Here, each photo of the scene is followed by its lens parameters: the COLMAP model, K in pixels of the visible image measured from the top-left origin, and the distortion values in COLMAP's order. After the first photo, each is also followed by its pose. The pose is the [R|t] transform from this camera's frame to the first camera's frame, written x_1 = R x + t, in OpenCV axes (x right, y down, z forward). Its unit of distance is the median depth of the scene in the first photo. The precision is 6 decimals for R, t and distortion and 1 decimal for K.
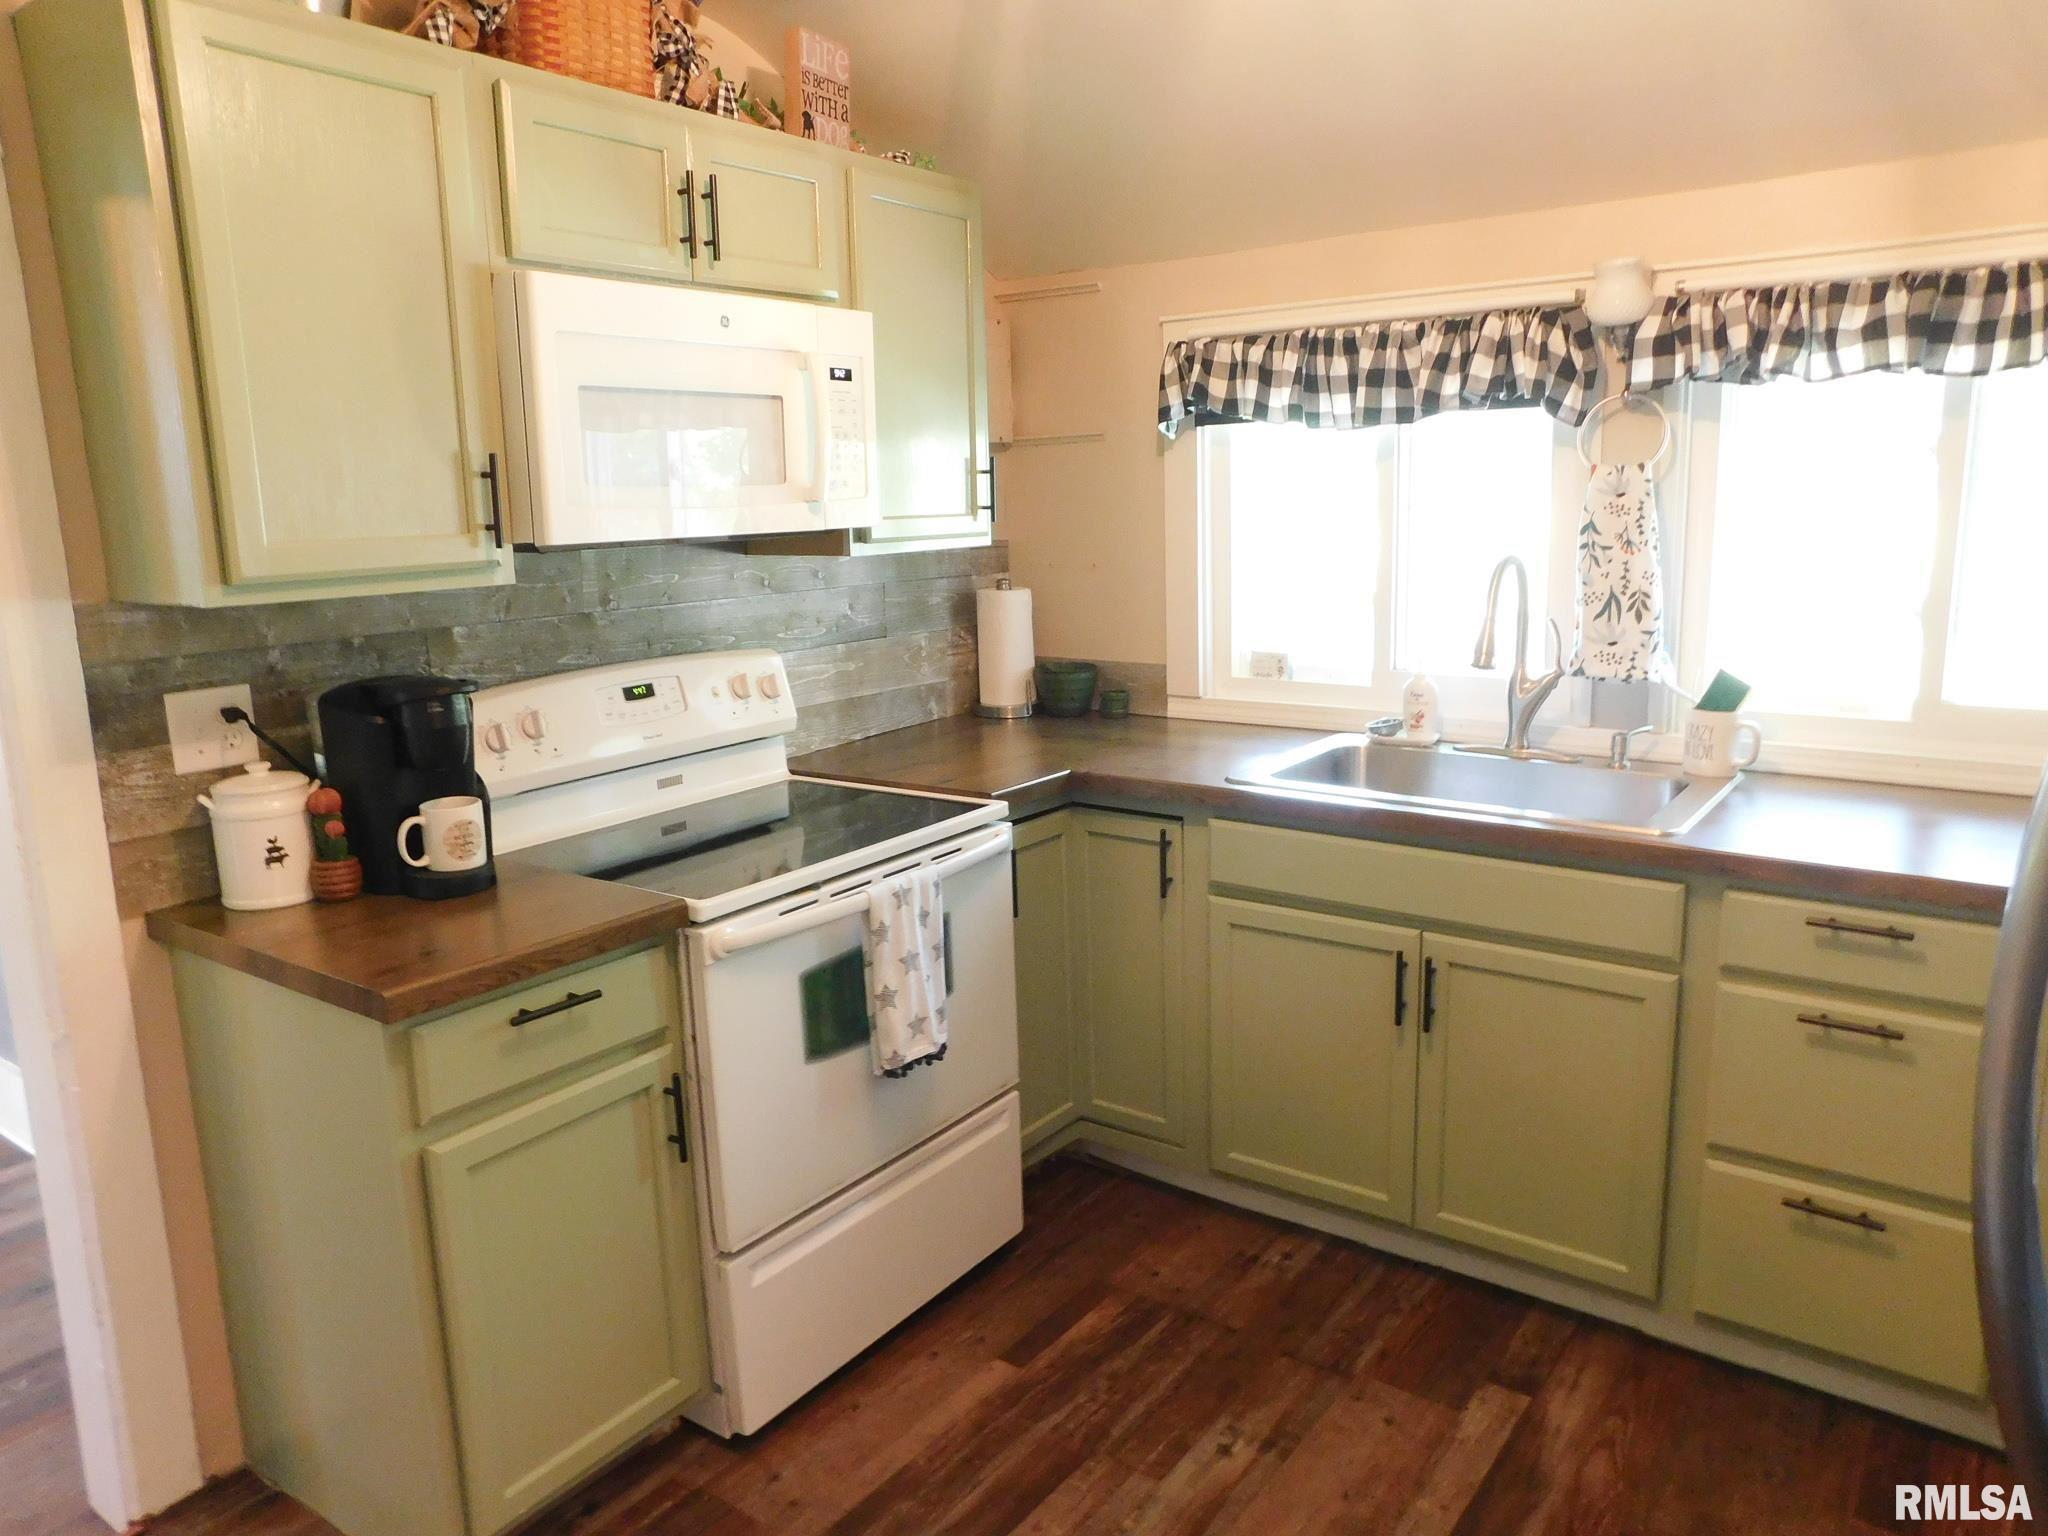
lens RADIAL K [[1412.6, 0, 1024.0], [0, 1412.6, 760.1], [0, 0, 1]] dist [-0.058463, 0.060400]
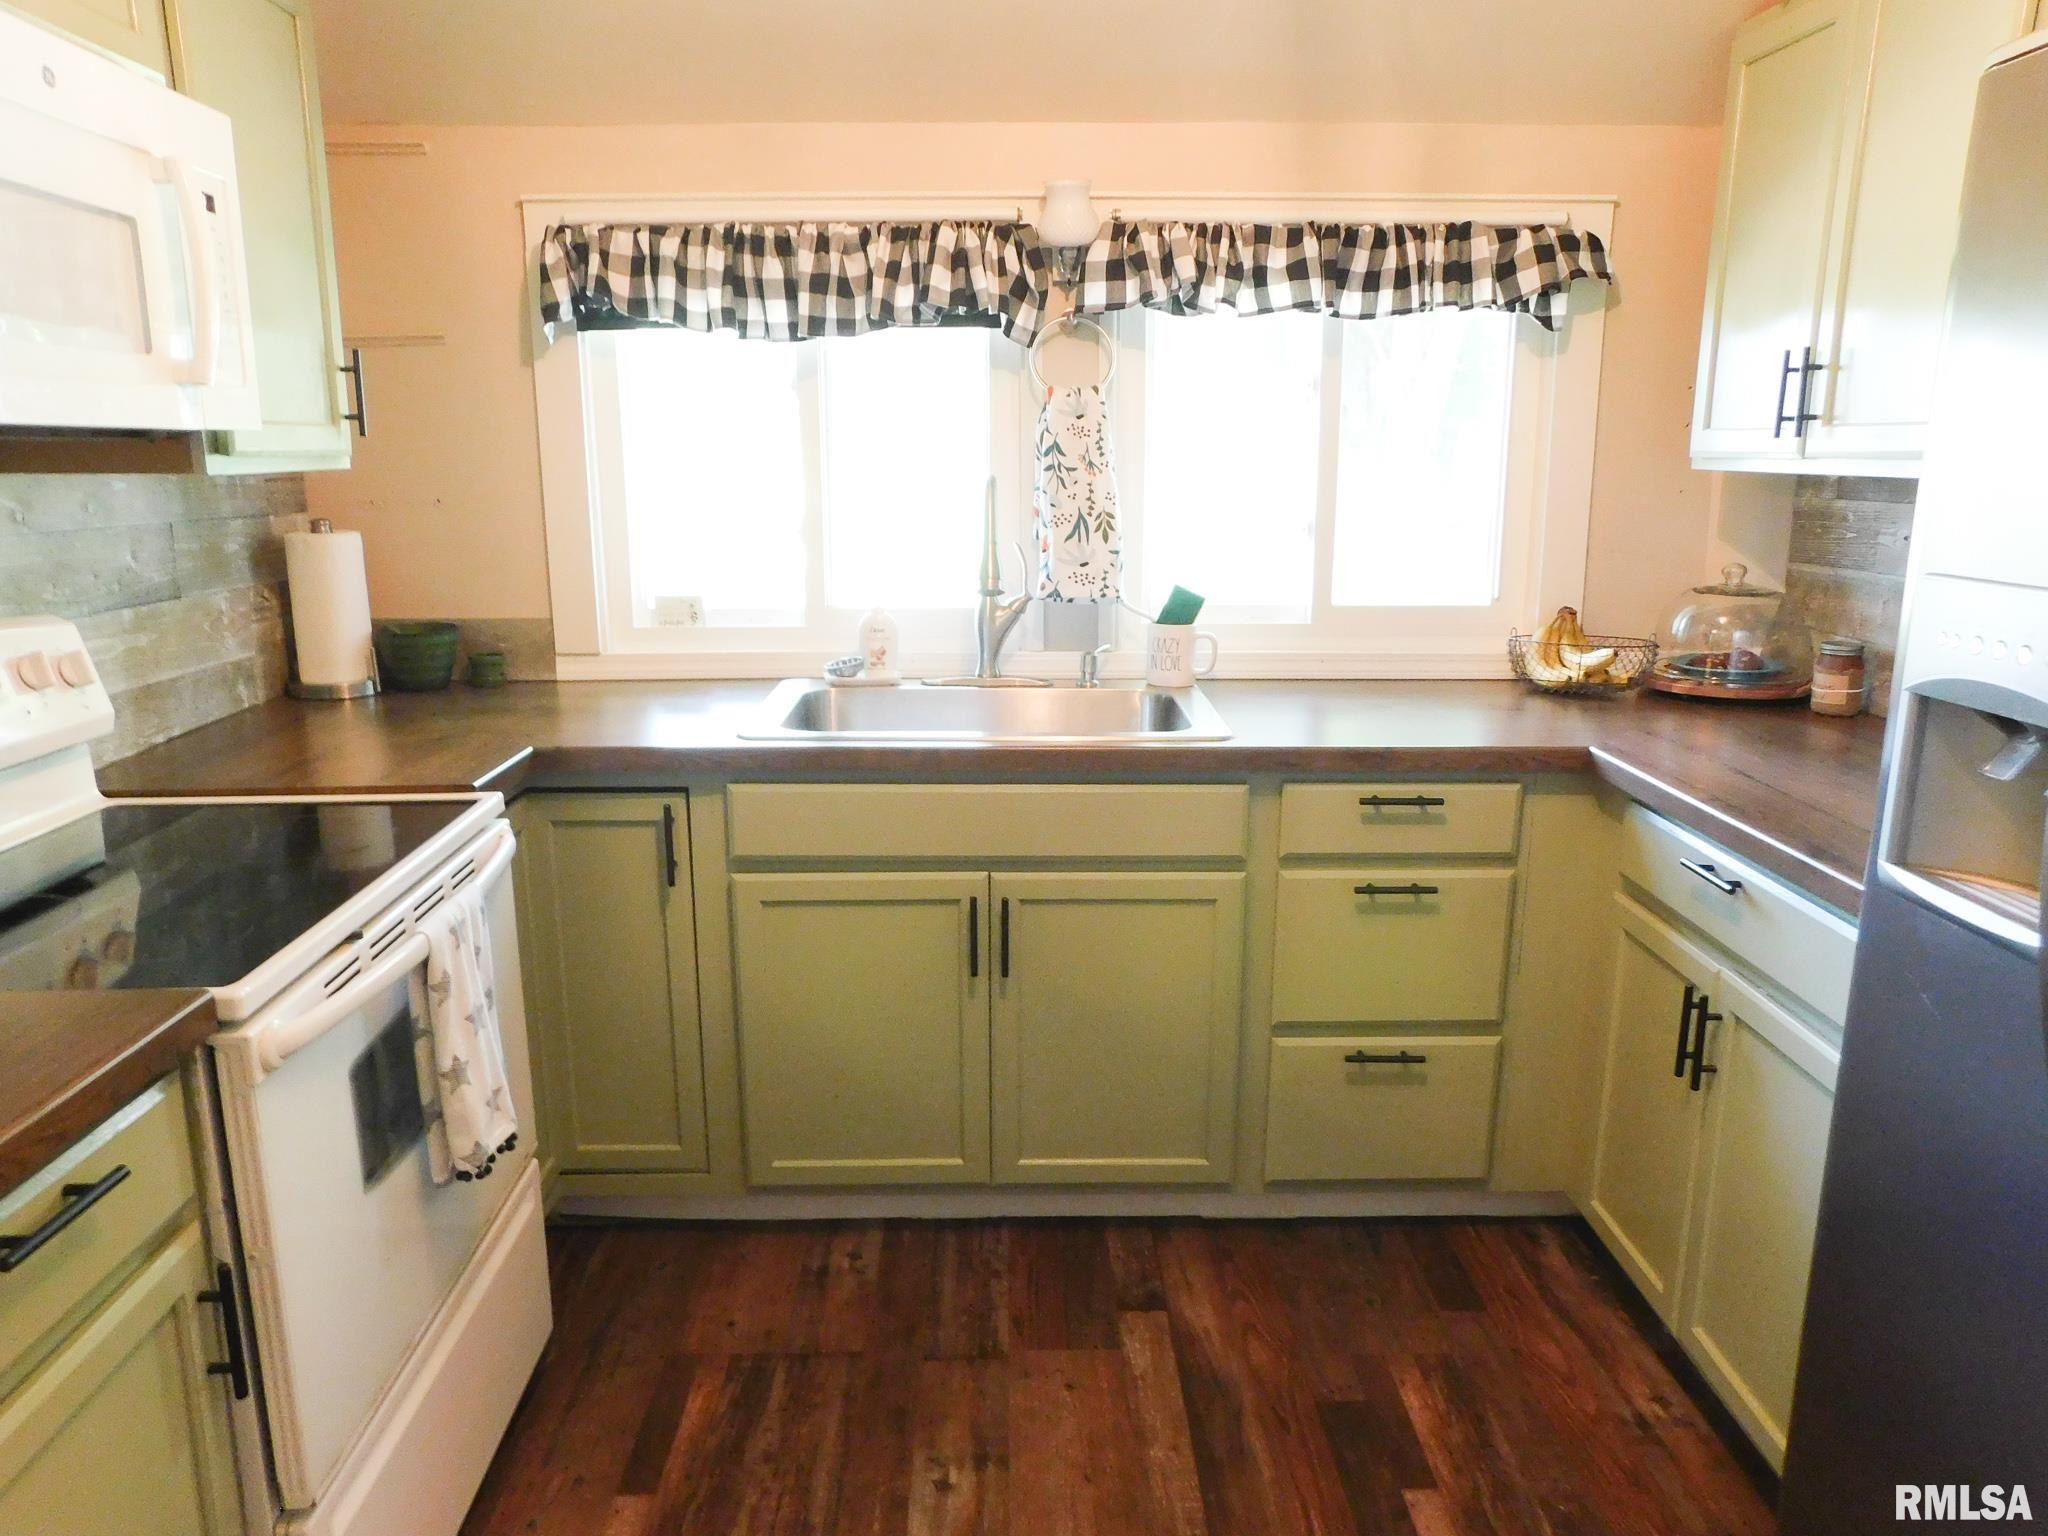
lens RADIAL K [[1412.6, 0, 1024.0], [0, 1412.6, 760.1], [0, 0, 1]] dist [-0.058463, 0.060400]
pose [[0.791699, -0.109092, 0.601093, -0.241496], [0.097303, 0.993884, 0.052222, -0.000124], [-0.603113, 0.017144, 0.797471, 0.214781]]
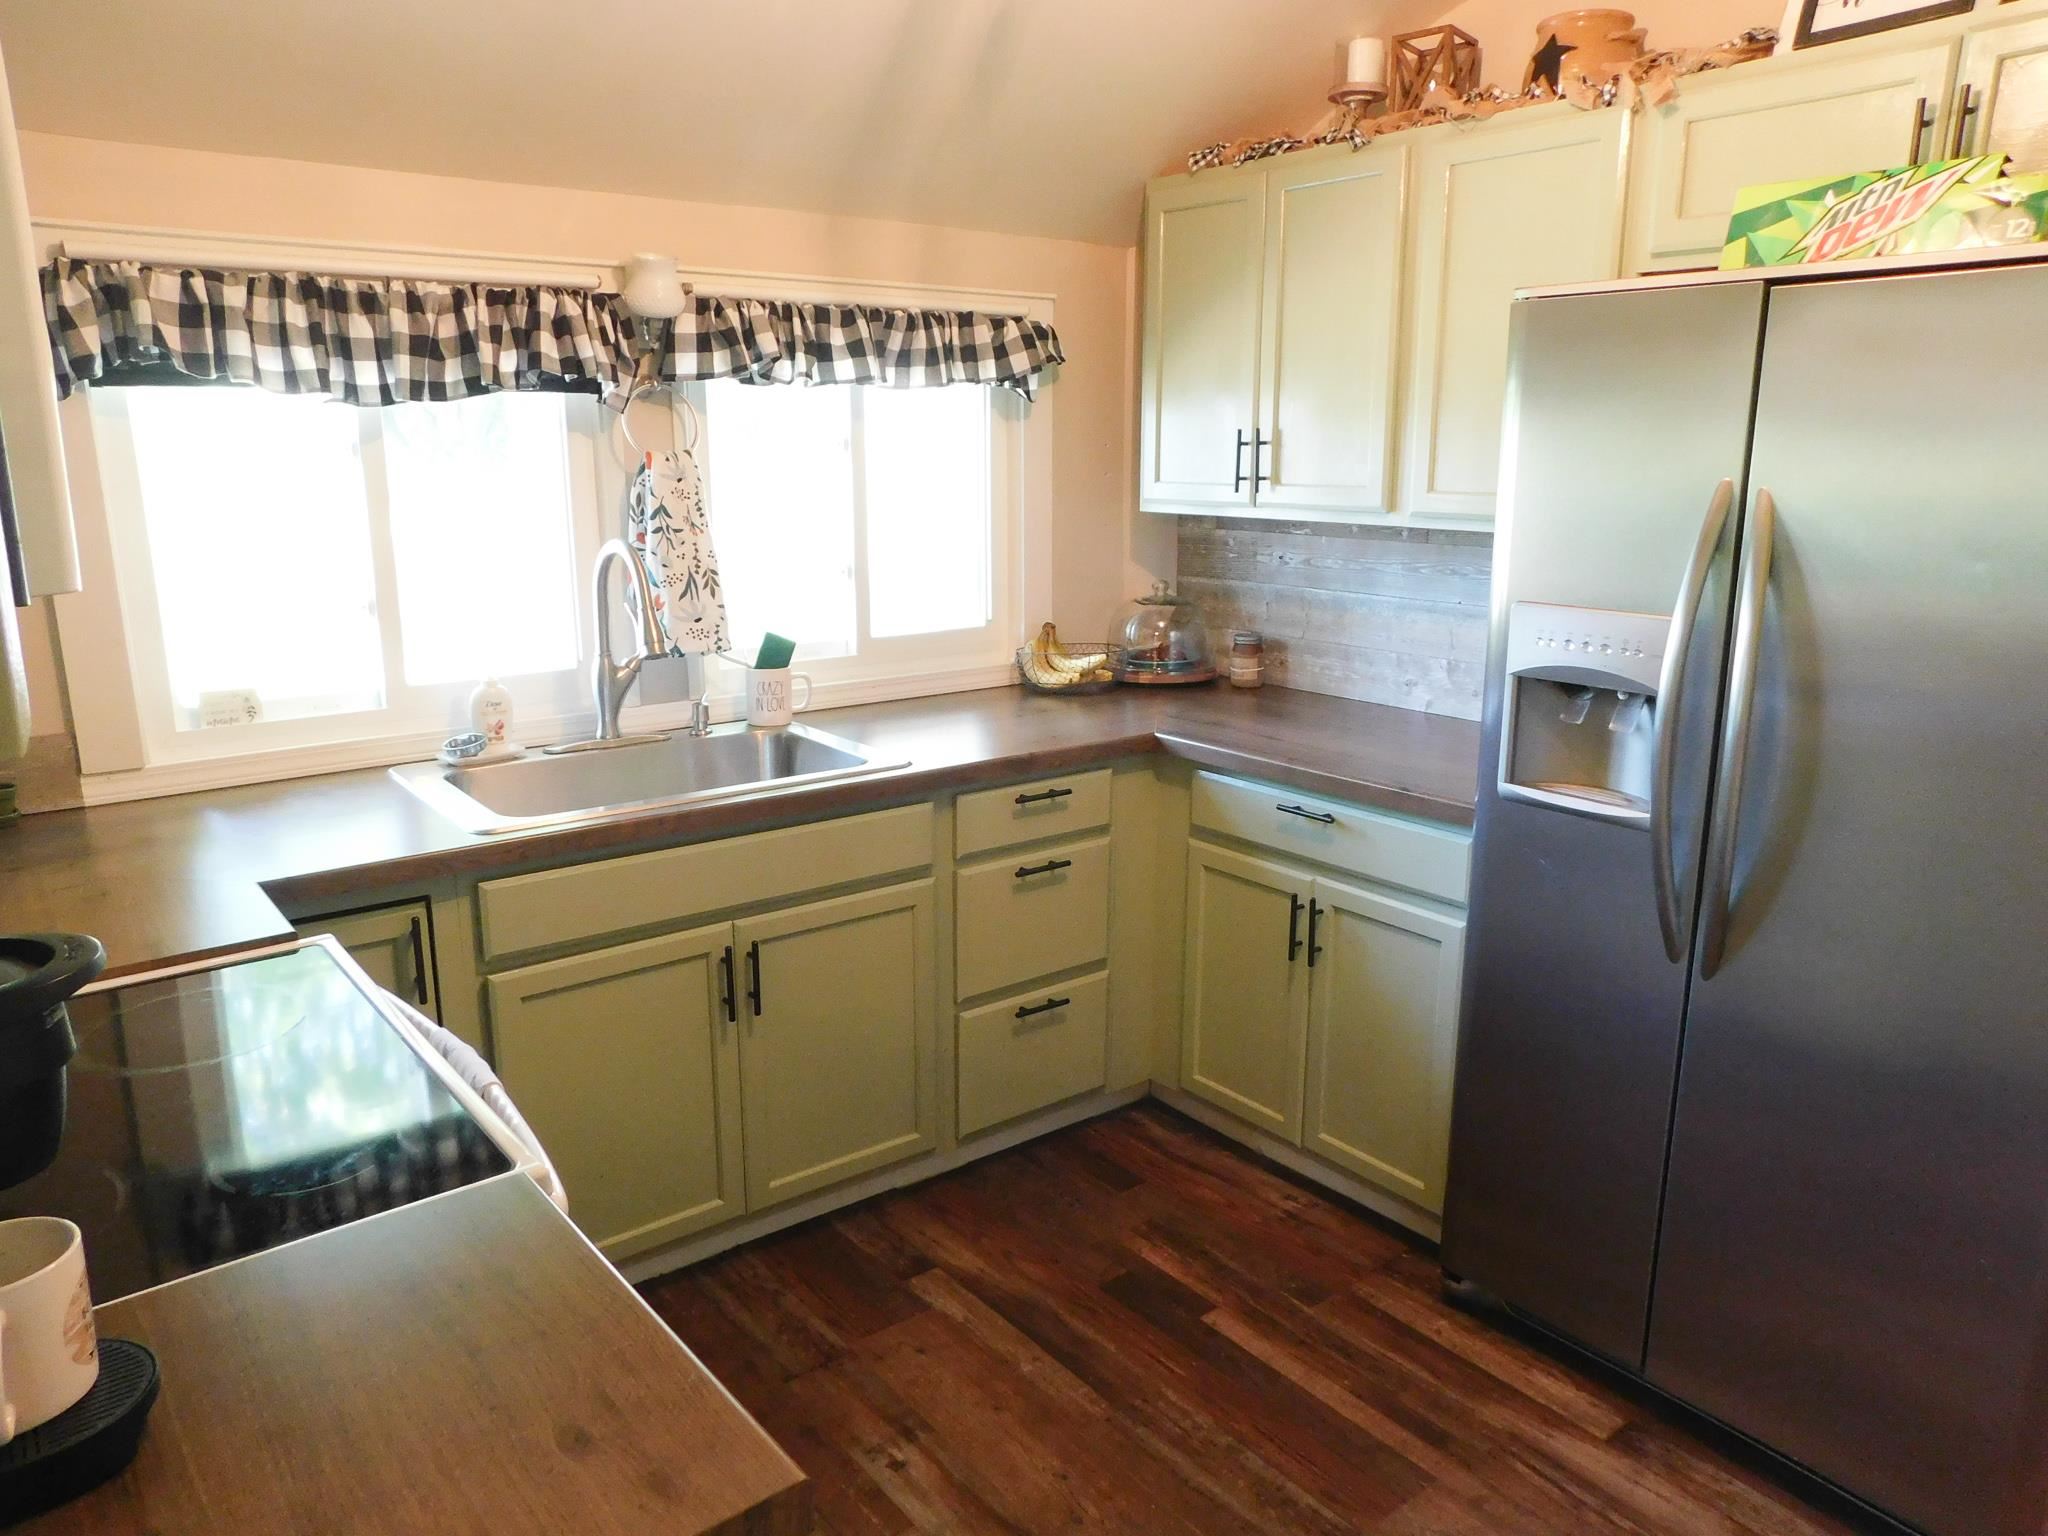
lens RADIAL K [[1395.2, 0, 1012.5], [0, 1395.2, 764.7], [0, 0, 1]] dist [-0.060316, 0.062073]
pose [[0.269164, -0.192226, 0.943716, -0.532134], [0.179261, 0.972755, 0.147012, -0.088501], [-0.946264, 0.129601, 0.296290, 0.473046]]
